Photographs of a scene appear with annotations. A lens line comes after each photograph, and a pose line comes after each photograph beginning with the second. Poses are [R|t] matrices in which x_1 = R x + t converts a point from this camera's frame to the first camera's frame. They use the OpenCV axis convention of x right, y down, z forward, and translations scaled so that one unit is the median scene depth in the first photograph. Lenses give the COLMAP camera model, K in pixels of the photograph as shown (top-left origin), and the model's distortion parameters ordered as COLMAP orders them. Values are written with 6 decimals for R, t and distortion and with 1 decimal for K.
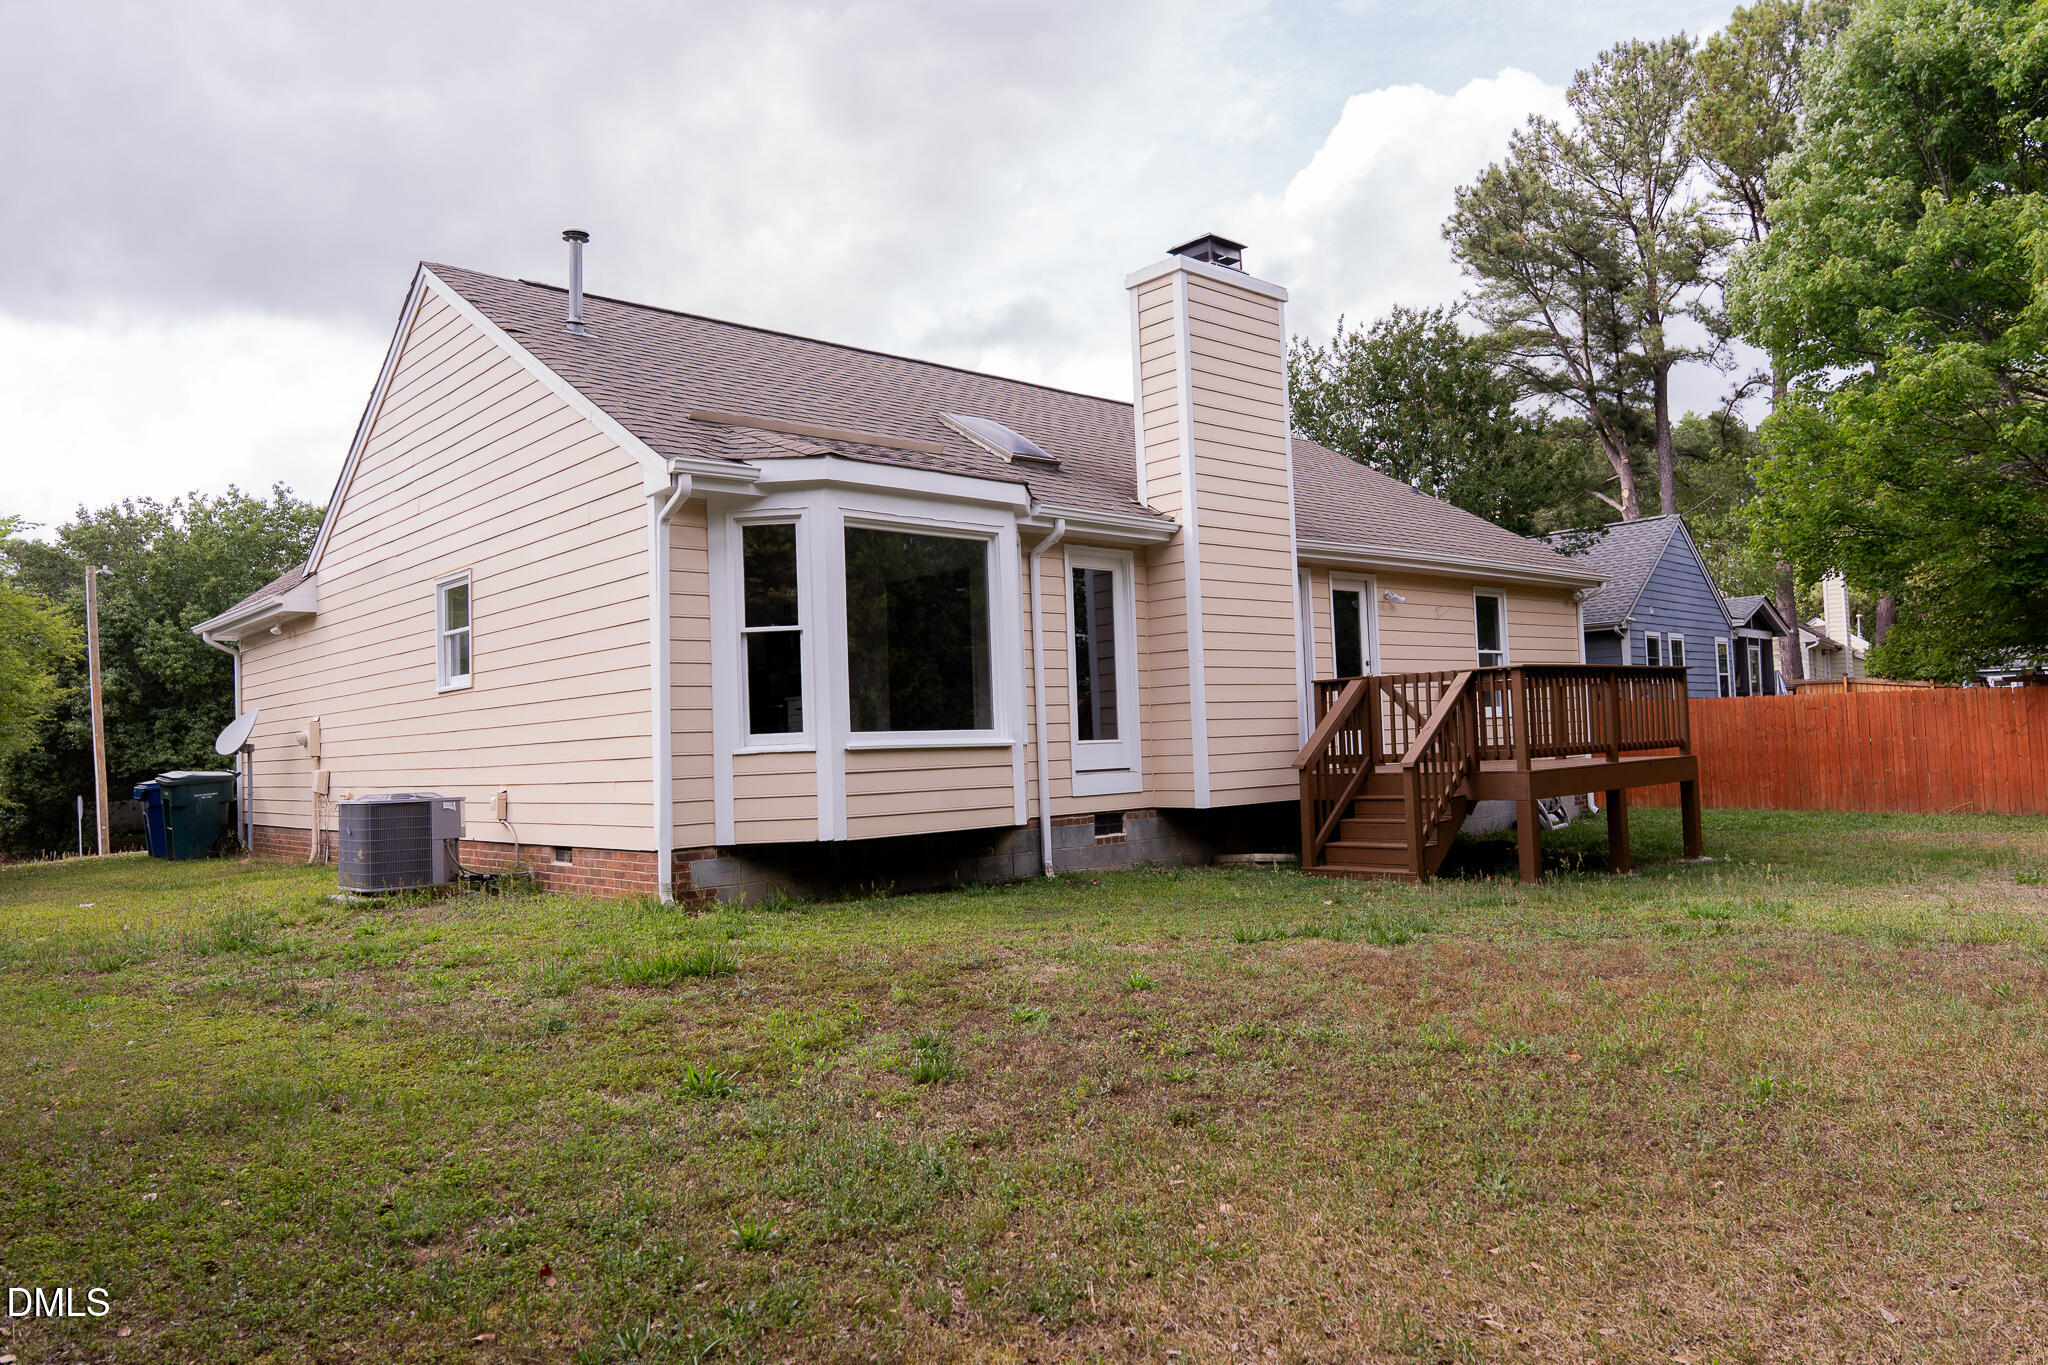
lens RADIAL K [[1377.7, 0, 1024.0], [0, 1377.7, 682.5], [0, 0, 1]] dist [0.002518, -0.020387]
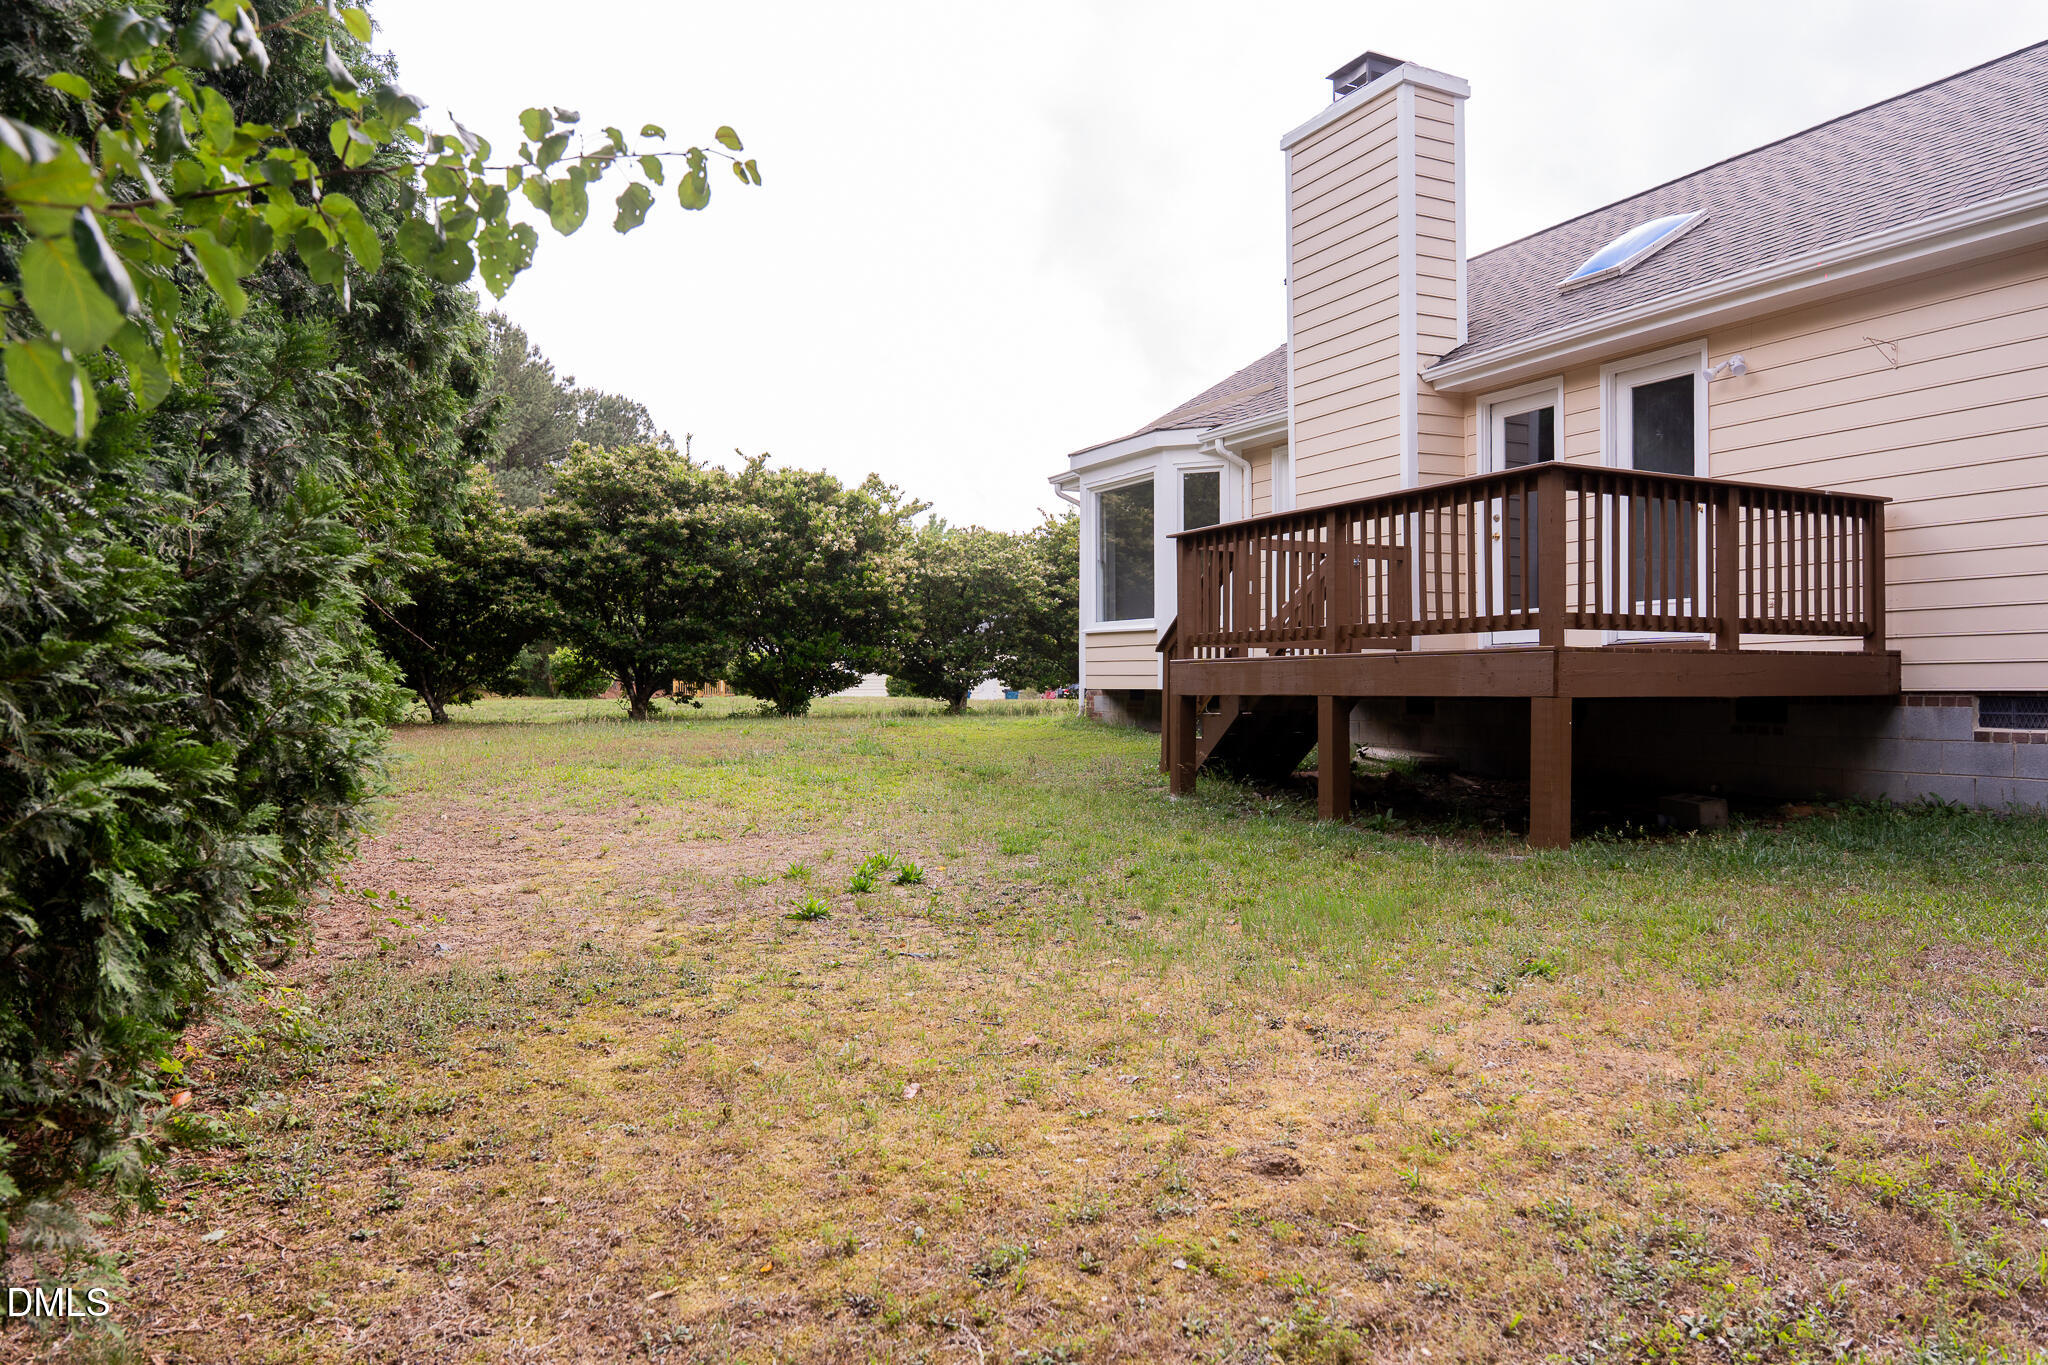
lens RADIAL K [[1377.7, 0, 1024.0], [0, 1377.7, 682.5], [0, 0, 1]] dist [0.002518, -0.020387]
pose [[-0.255017, 0.028775, -0.966508, 1.064220], [0.041796, 0.998951, 0.018713, 0.057308], [0.966033, -0.035624, -0.255952, 0.991689]]
